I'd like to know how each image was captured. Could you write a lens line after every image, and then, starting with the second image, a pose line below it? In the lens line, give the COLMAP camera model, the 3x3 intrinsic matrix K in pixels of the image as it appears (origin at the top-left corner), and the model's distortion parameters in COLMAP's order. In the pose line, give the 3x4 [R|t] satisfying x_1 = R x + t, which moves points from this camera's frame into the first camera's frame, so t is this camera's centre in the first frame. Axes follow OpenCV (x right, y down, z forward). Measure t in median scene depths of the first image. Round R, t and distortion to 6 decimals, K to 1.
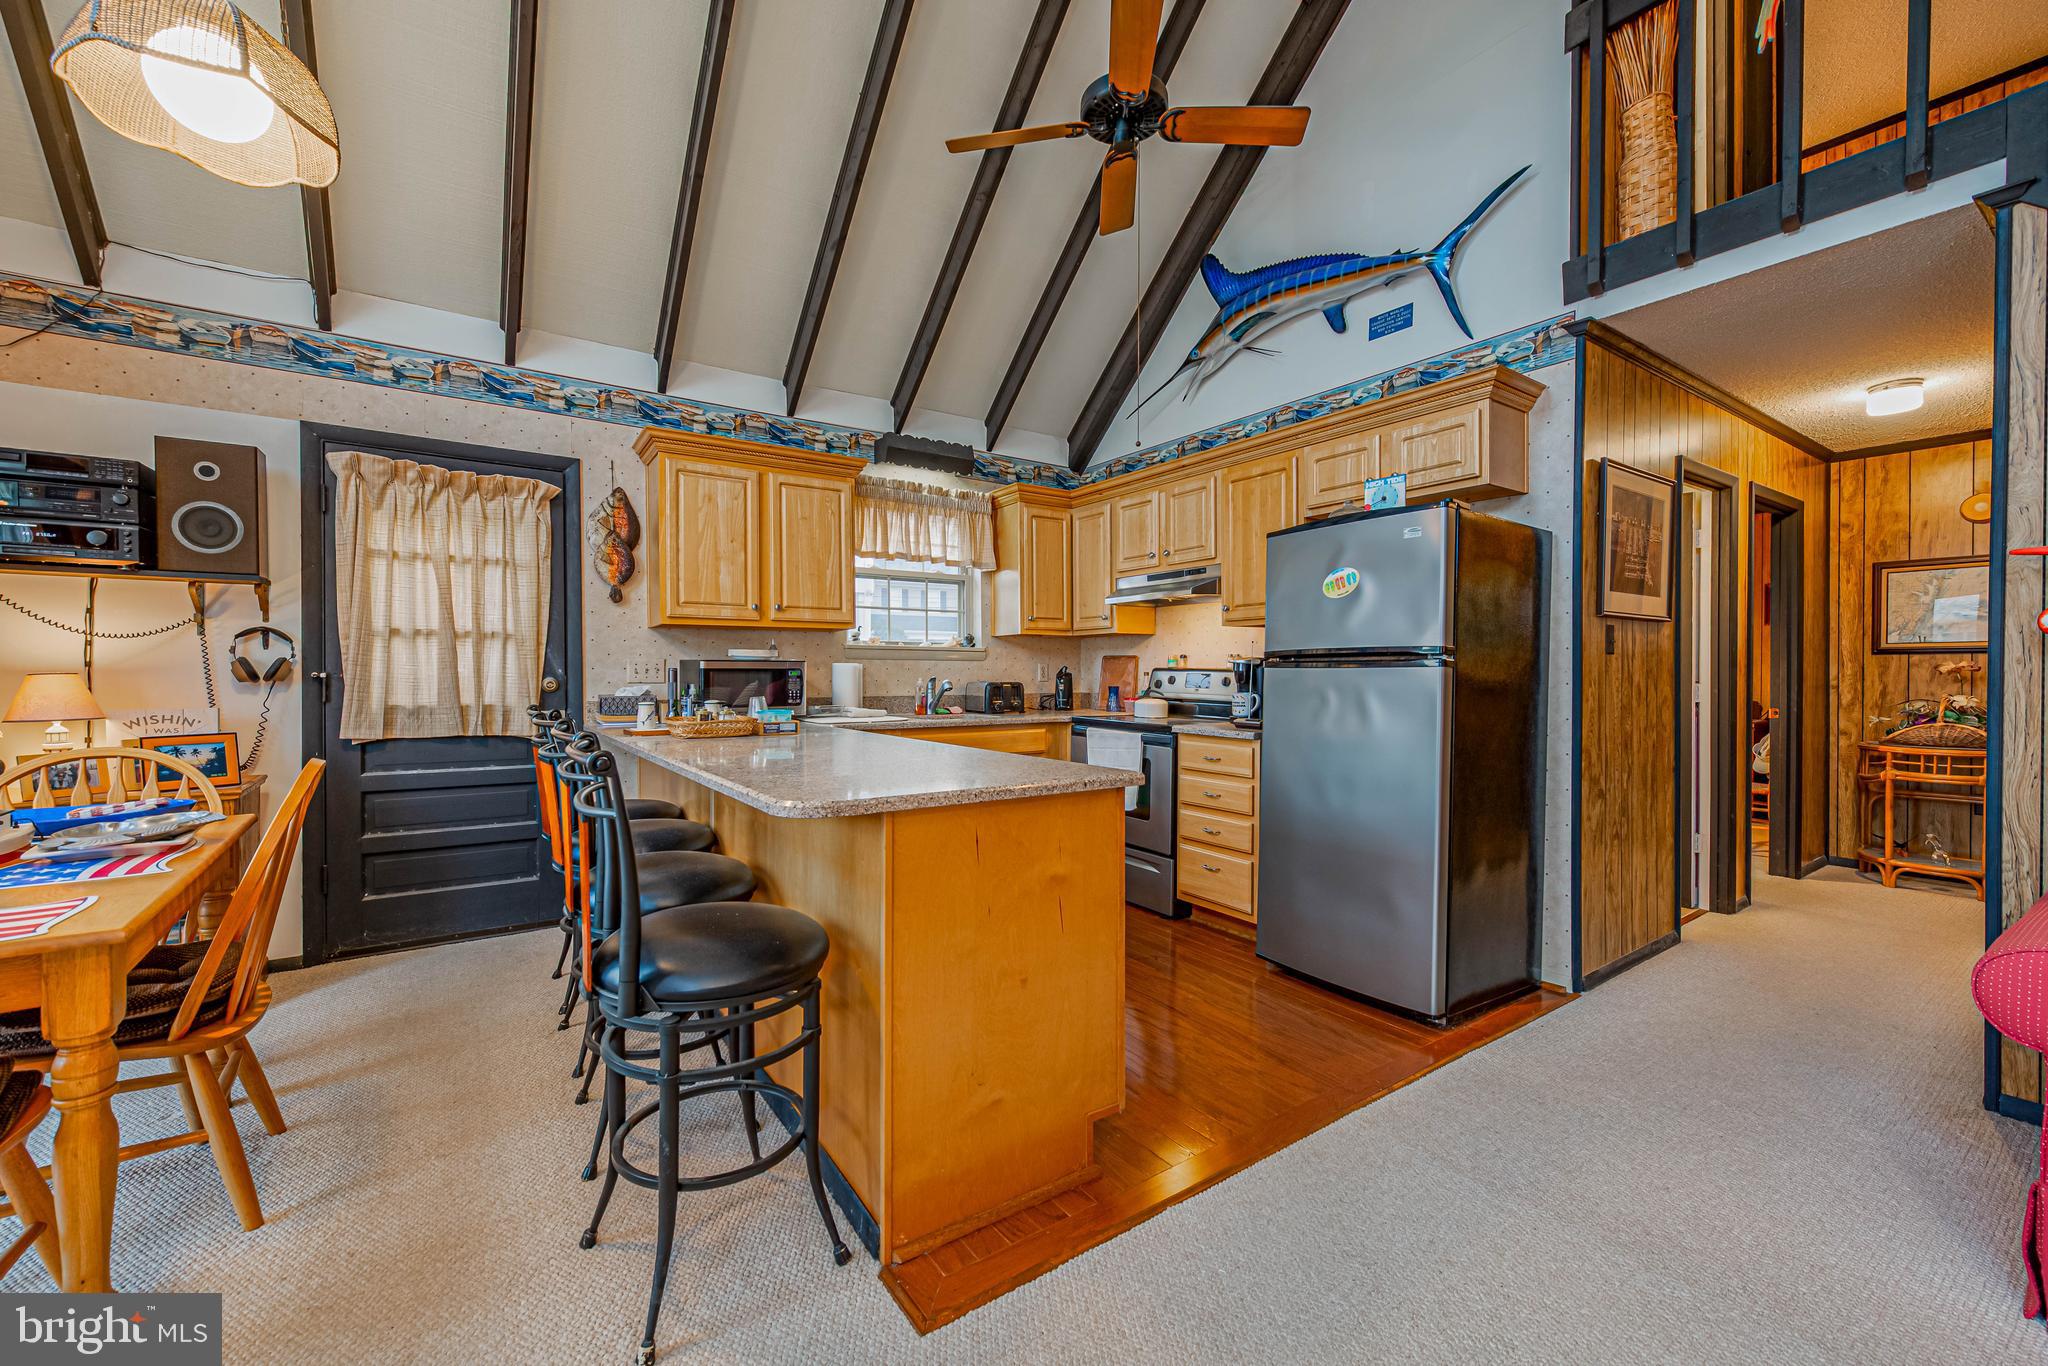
lens RADIAL K [[823.1, 0, 1024.0], [0, 823.1, 683.0], [0, 0, 1]] dist [0.001592, -0.000070]
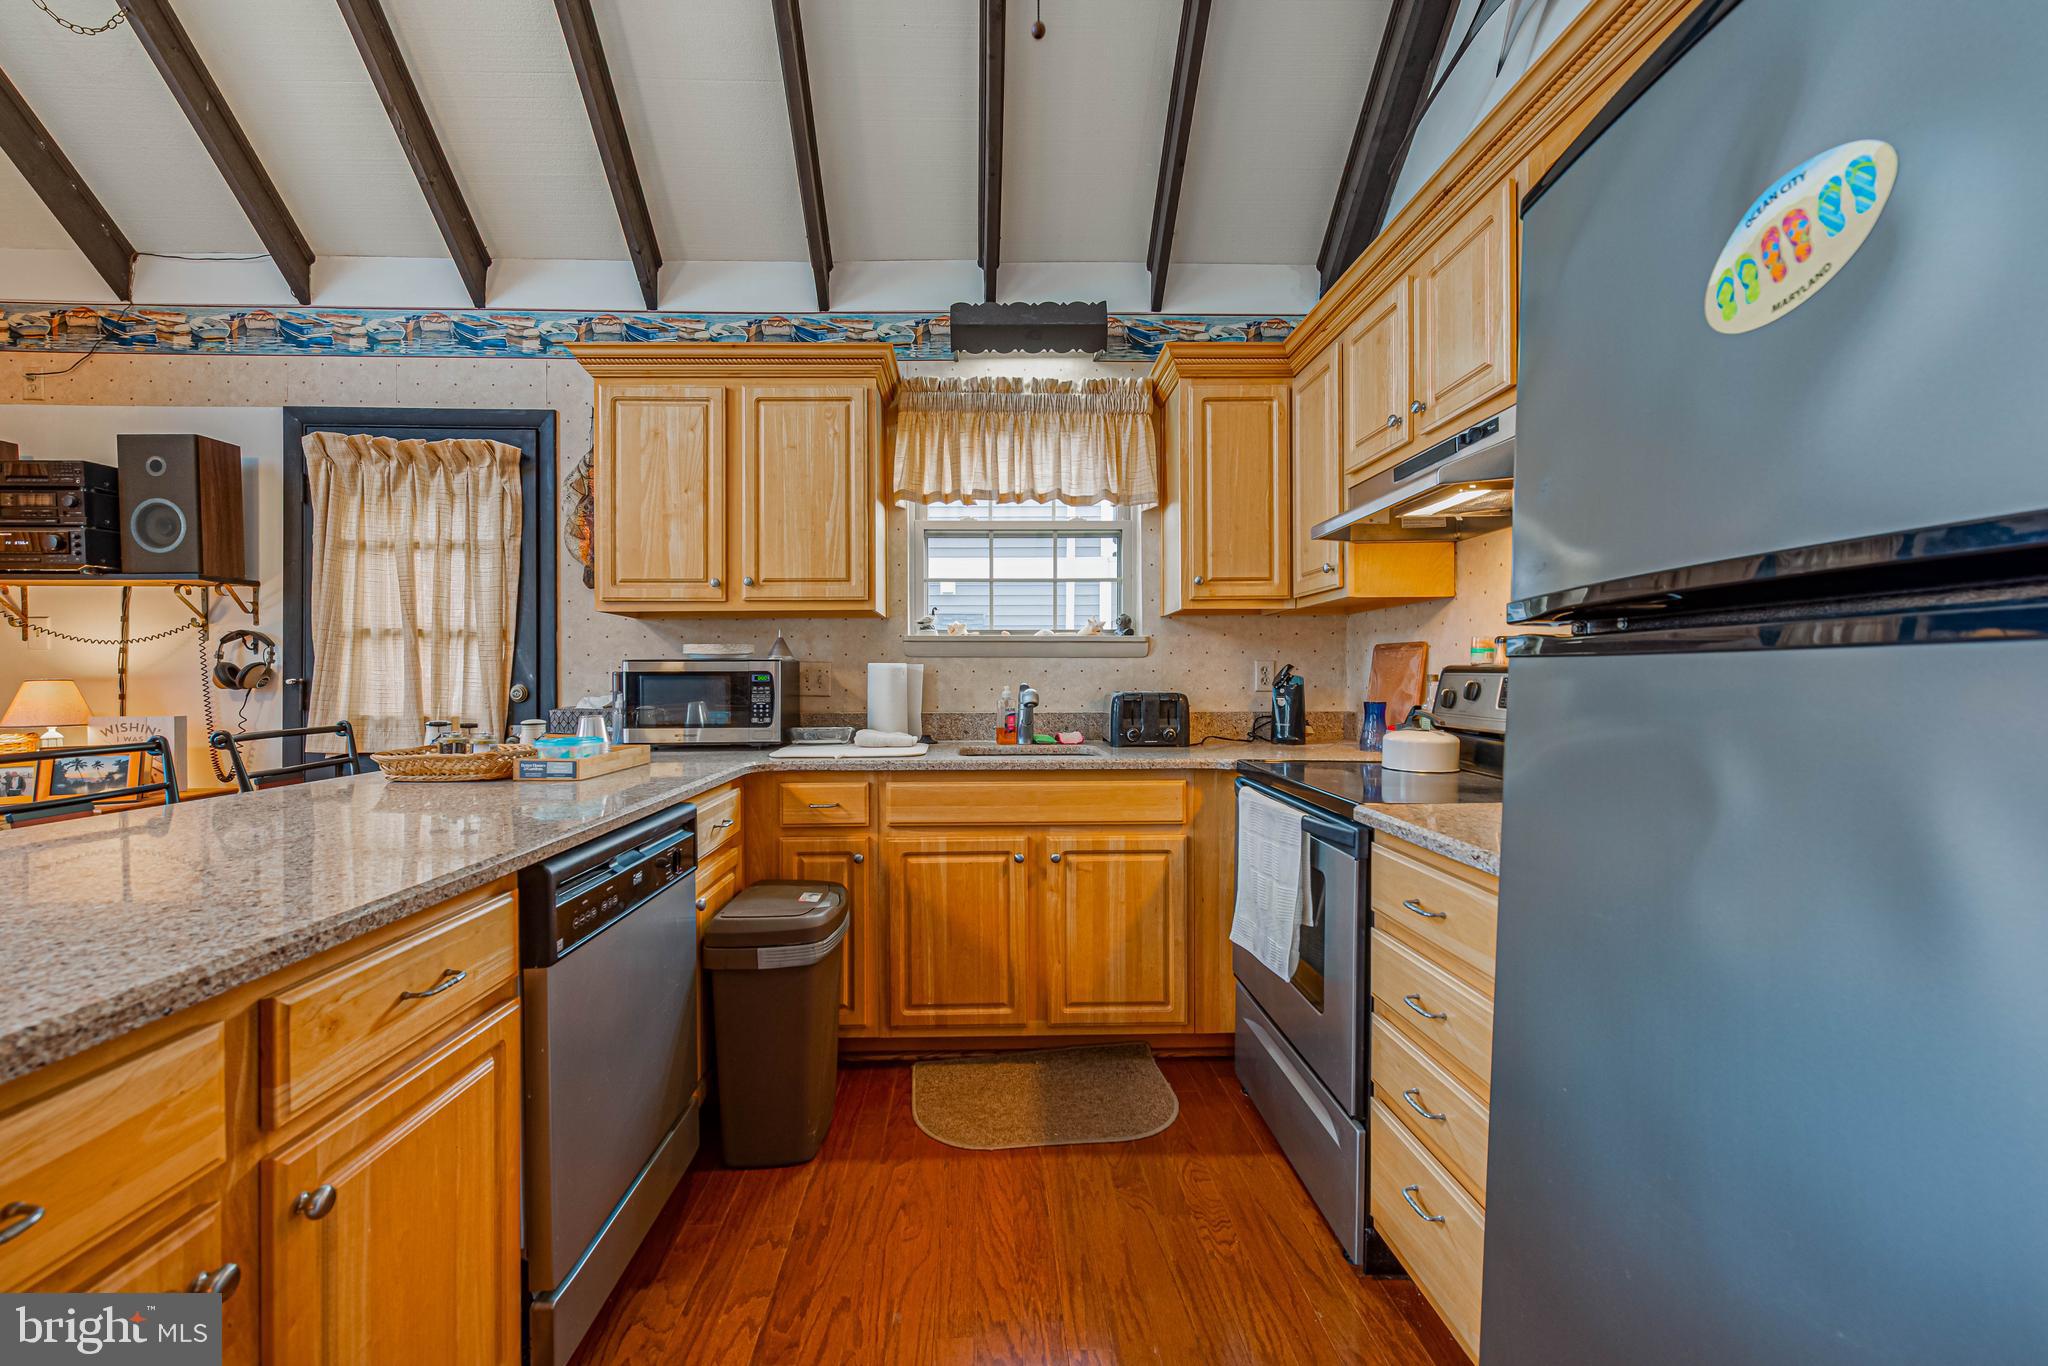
lens RADIAL K [[855.6, 0, 963.3], [0, 855.6, 687.9], [0, 0, 1]] dist [0.005837, -0.000821]
pose [[0.832775, 0.004071, -0.553597, 0.249701], [-0.004866, 0.999988, 0.000034, -0.005209], [0.553590, 0.002665, 0.832785, 0.527908]]
